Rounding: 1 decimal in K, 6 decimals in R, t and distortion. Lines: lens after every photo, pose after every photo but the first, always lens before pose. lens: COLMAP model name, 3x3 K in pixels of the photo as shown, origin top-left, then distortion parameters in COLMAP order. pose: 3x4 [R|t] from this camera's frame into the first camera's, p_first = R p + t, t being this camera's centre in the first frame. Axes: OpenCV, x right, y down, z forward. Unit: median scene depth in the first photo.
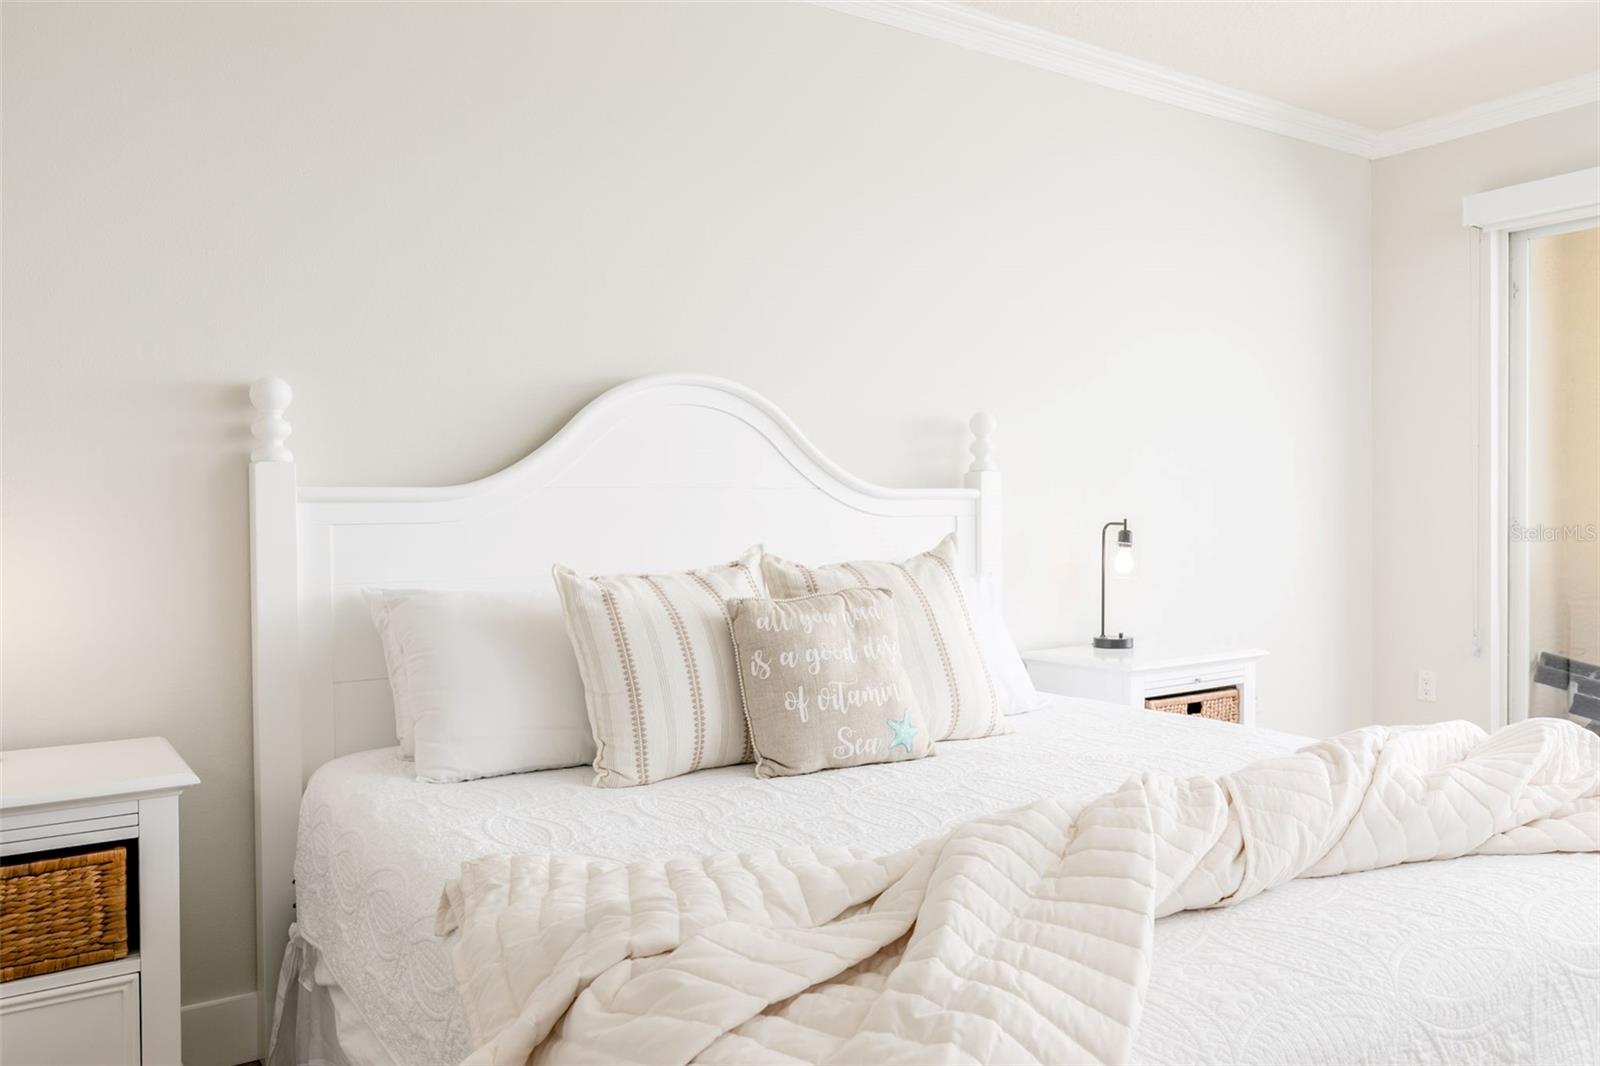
lens RADIAL K [[1223.9, 0, 786.0], [0, 1223.9, 522.9], [0, 0, 1]] dist [-0.009197, -0.000539]
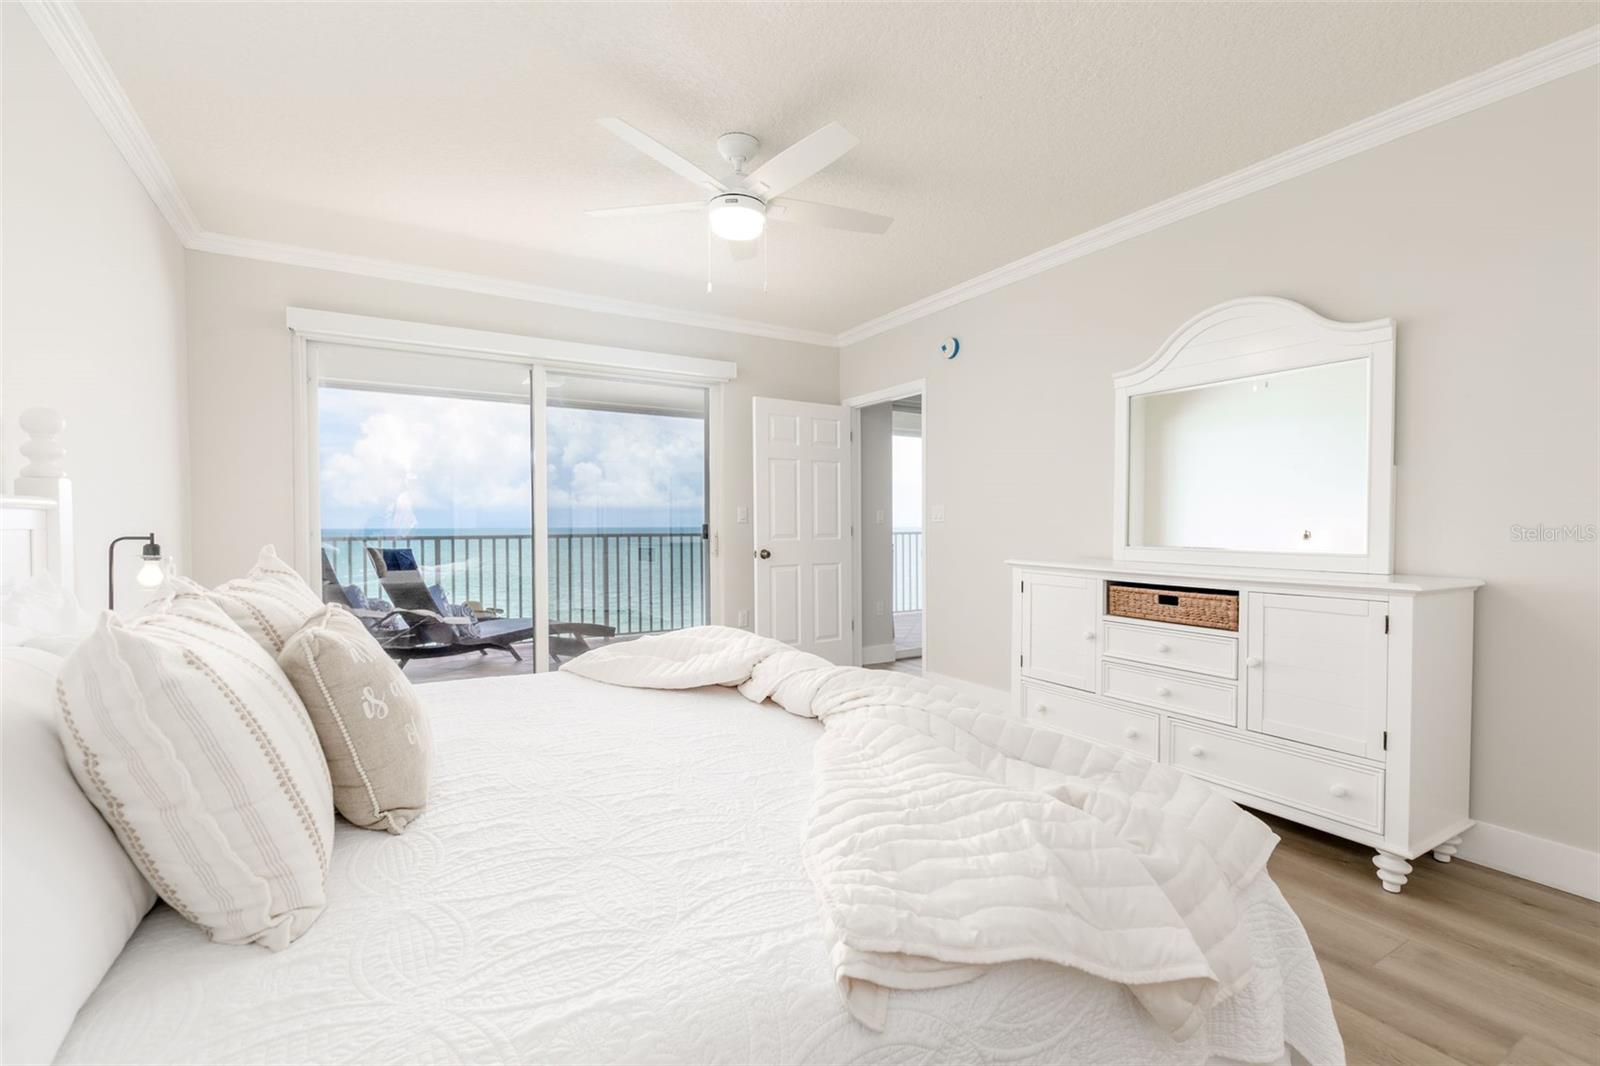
lens RADIAL K [[728.7, 0, 802.8], [0, 728.7, 528.8], [0, 0, 1]] dist [0.004877, -0.000546]
pose [[0.030796, 0.001064, 0.999525, -0.517410], [0.010352, 0.999945, -0.001383, -0.001018], [-0.999472, 0.010390, 0.030783, 0.687818]]
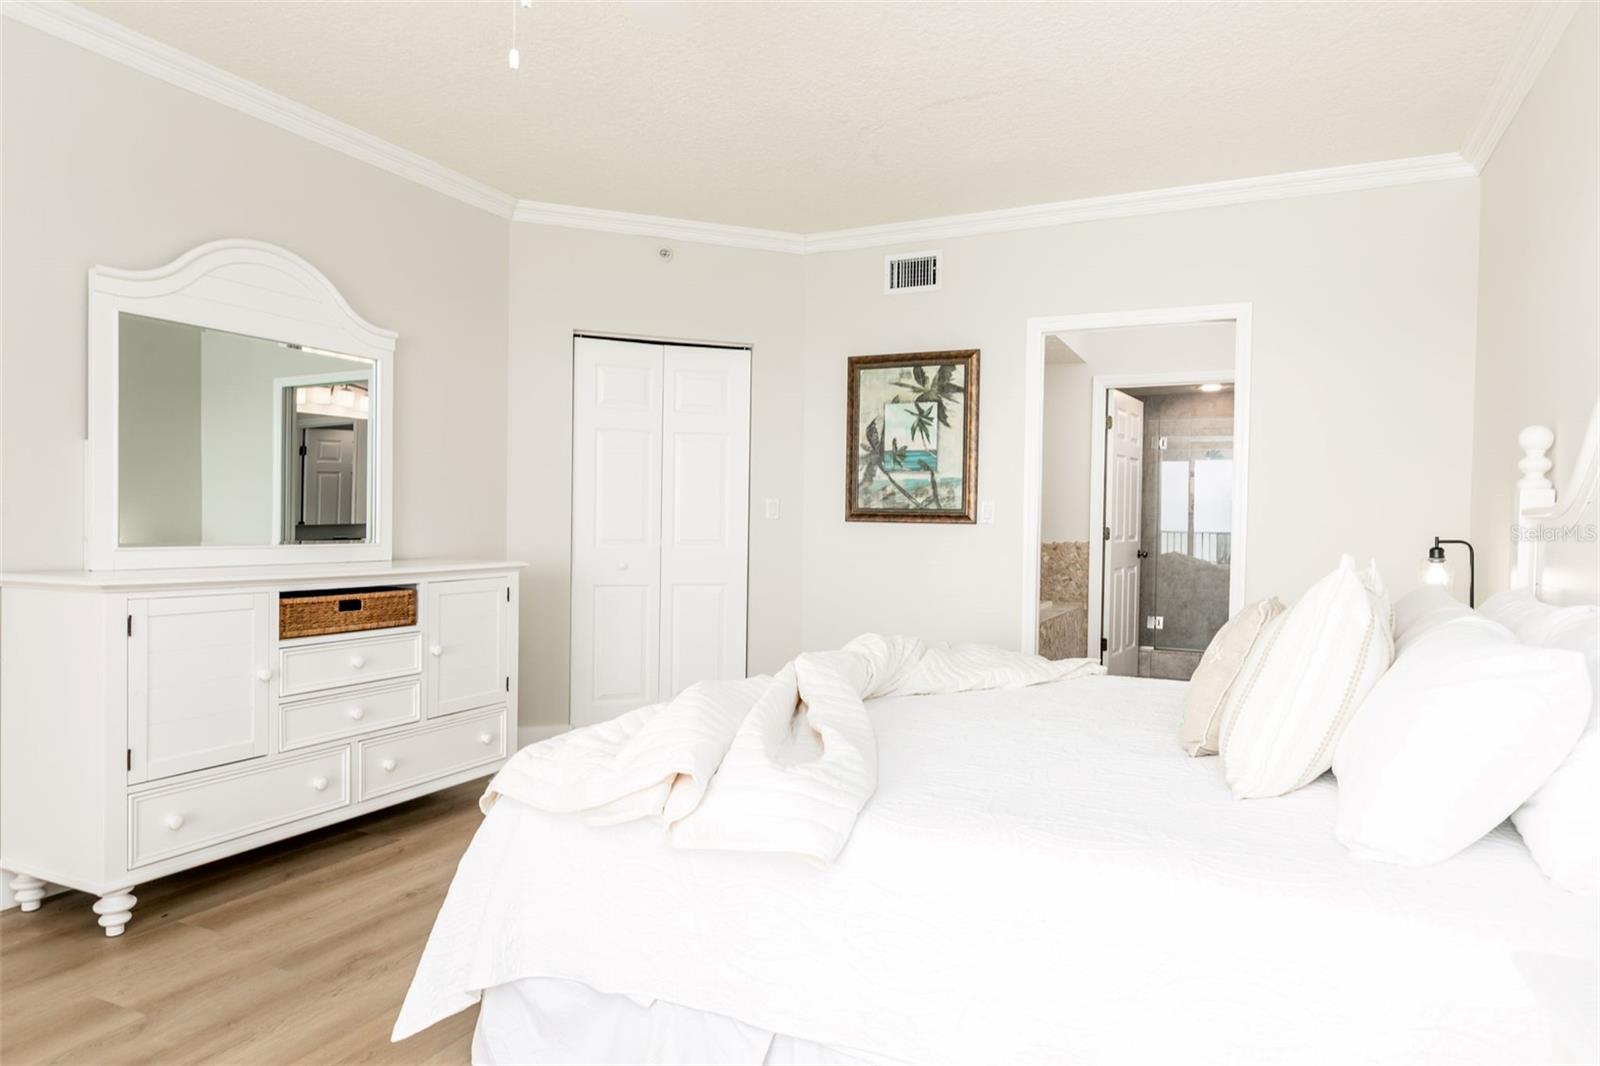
lens RADIAL K [[945.3, 0, 789.3], [0, 945.3, 533.1], [0, 0, 1]] dist [-0.000026, -0.000125]
pose [[-0.859630, 0.003691, -0.510904, 0.885164], [-0.011845, 0.999561, 0.027151, -0.023148], [0.510781, 0.029391, -0.859209, 1.586949]]
